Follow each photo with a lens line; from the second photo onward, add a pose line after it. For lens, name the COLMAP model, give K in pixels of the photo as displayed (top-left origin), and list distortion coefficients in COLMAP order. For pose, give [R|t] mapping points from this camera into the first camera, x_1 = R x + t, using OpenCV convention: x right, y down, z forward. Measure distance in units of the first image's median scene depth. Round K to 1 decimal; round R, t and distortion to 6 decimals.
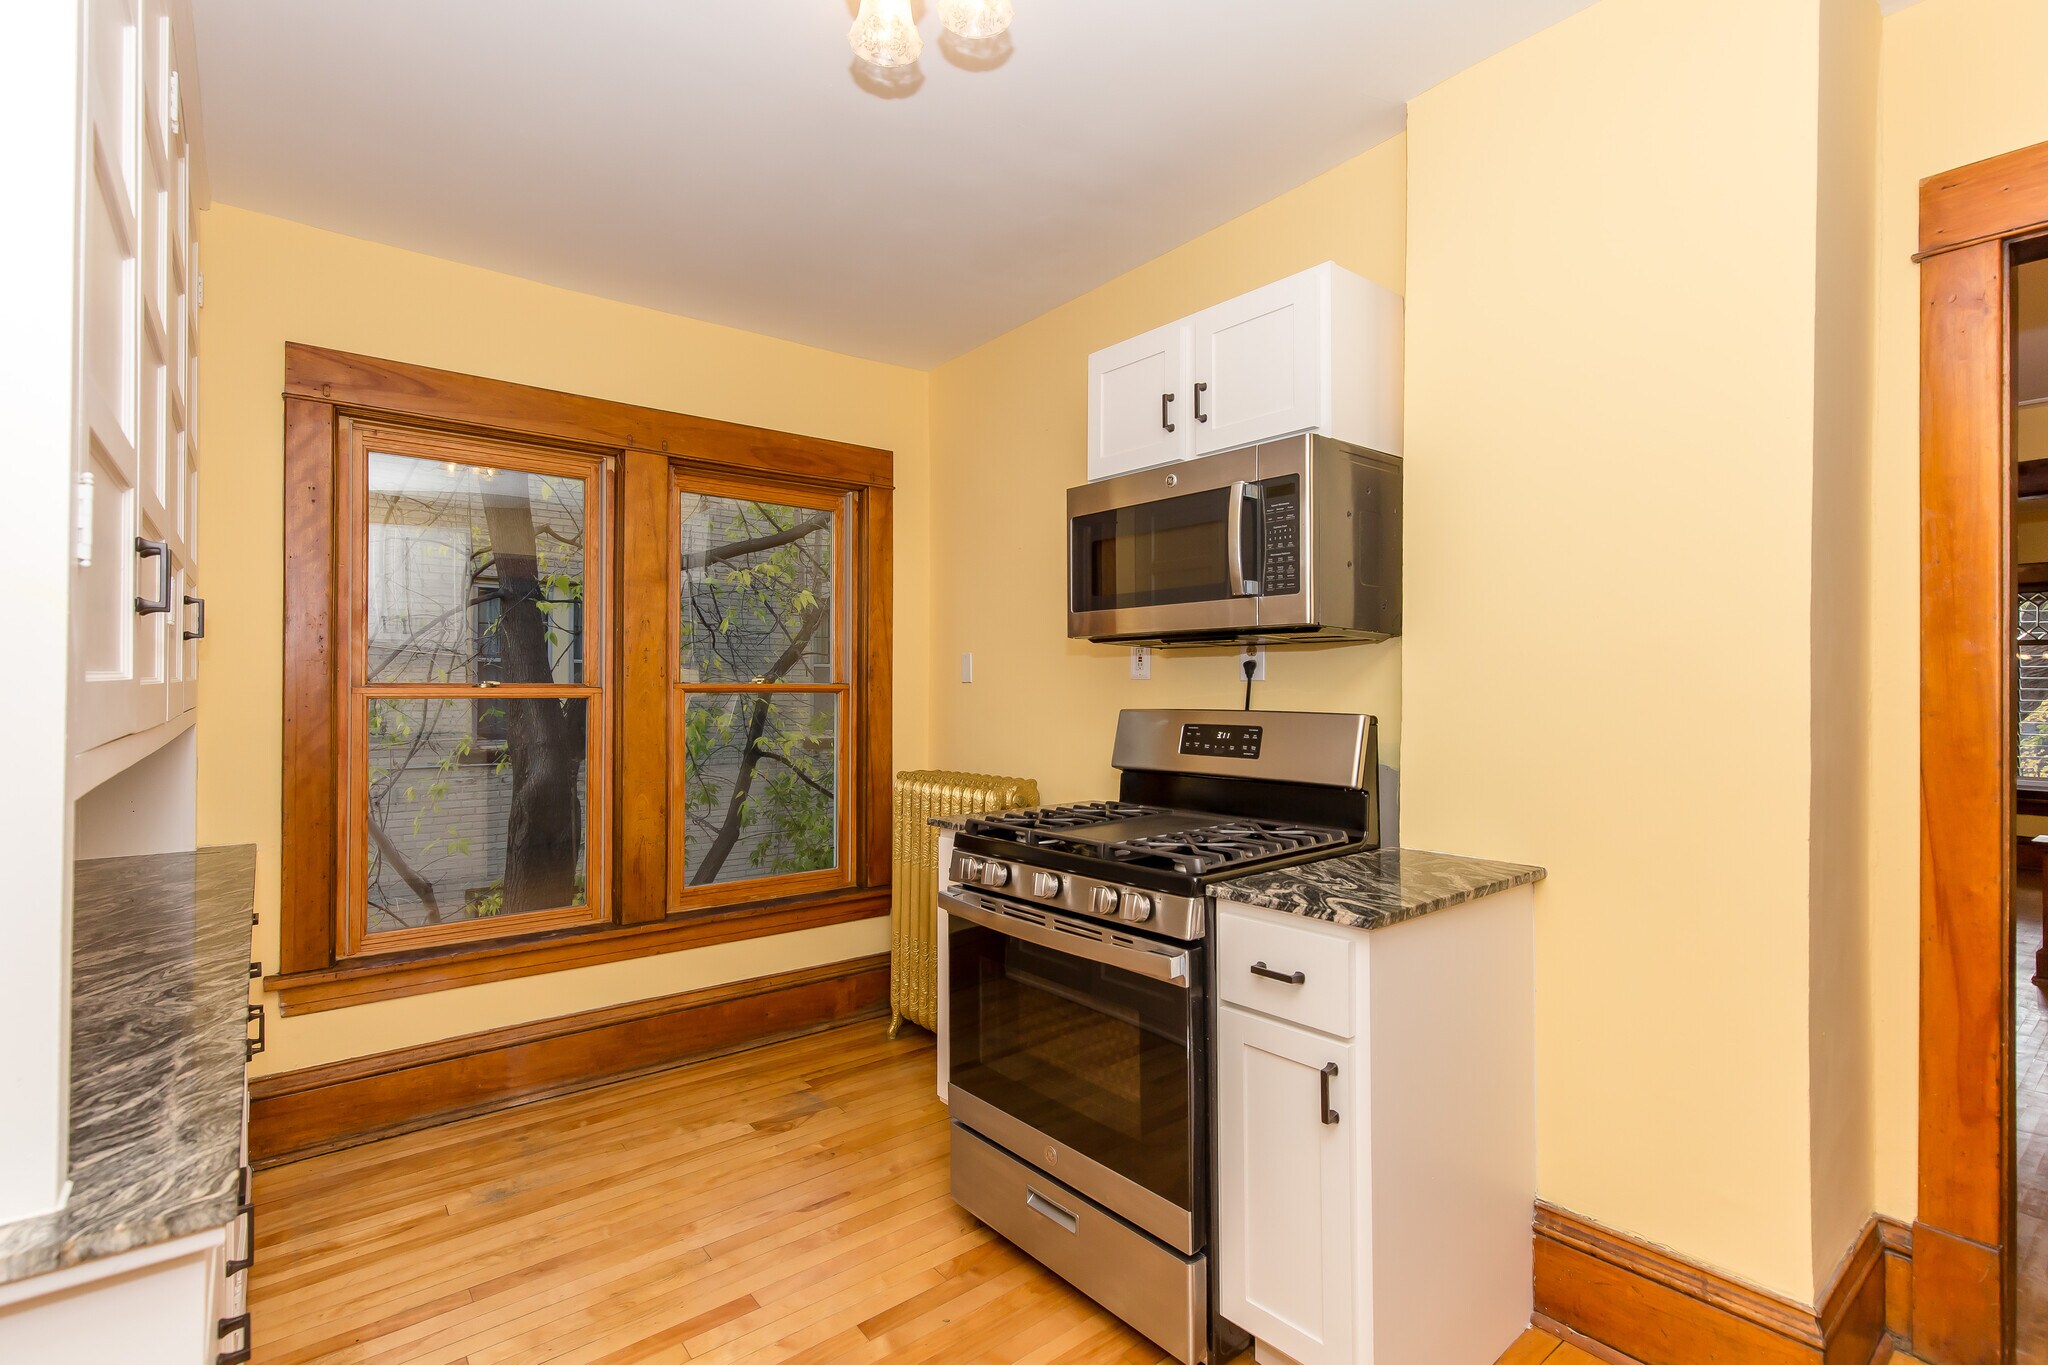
lens RADIAL K [[942.9, 0, 1024.0], [0, 942.9, 682.5], [0, 0, 1]] dist [0.001794, 0.000076]
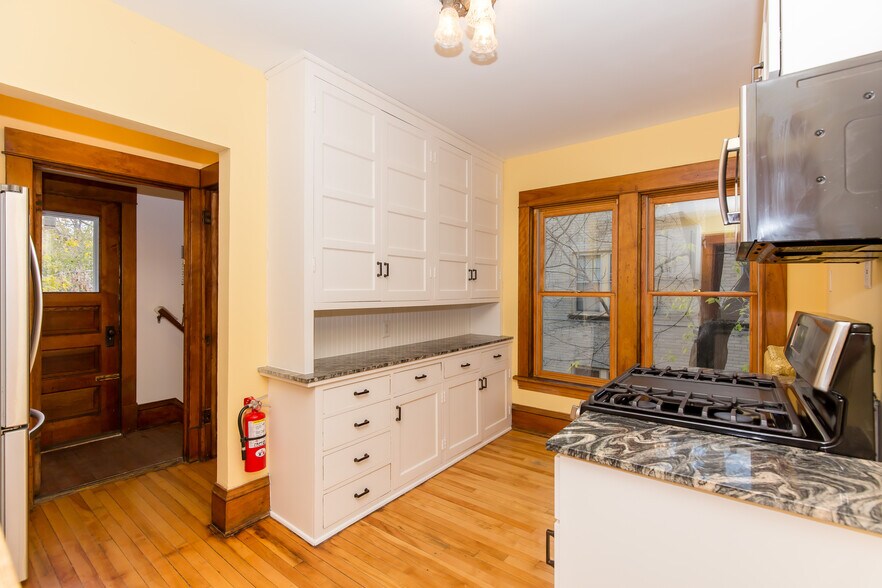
lens RADIAL K [[393.2, 0, 452.3], [0, 393.2, 290.5], [0, 0, 1]] dist [-0.000016, 0.000056]
pose [[0.241803, -0.003107, -0.970320, 0.531305], [-0.003450, 0.999986, -0.004062, 0.004652], [0.970319, 0.004329, 0.241789, 0.401773]]
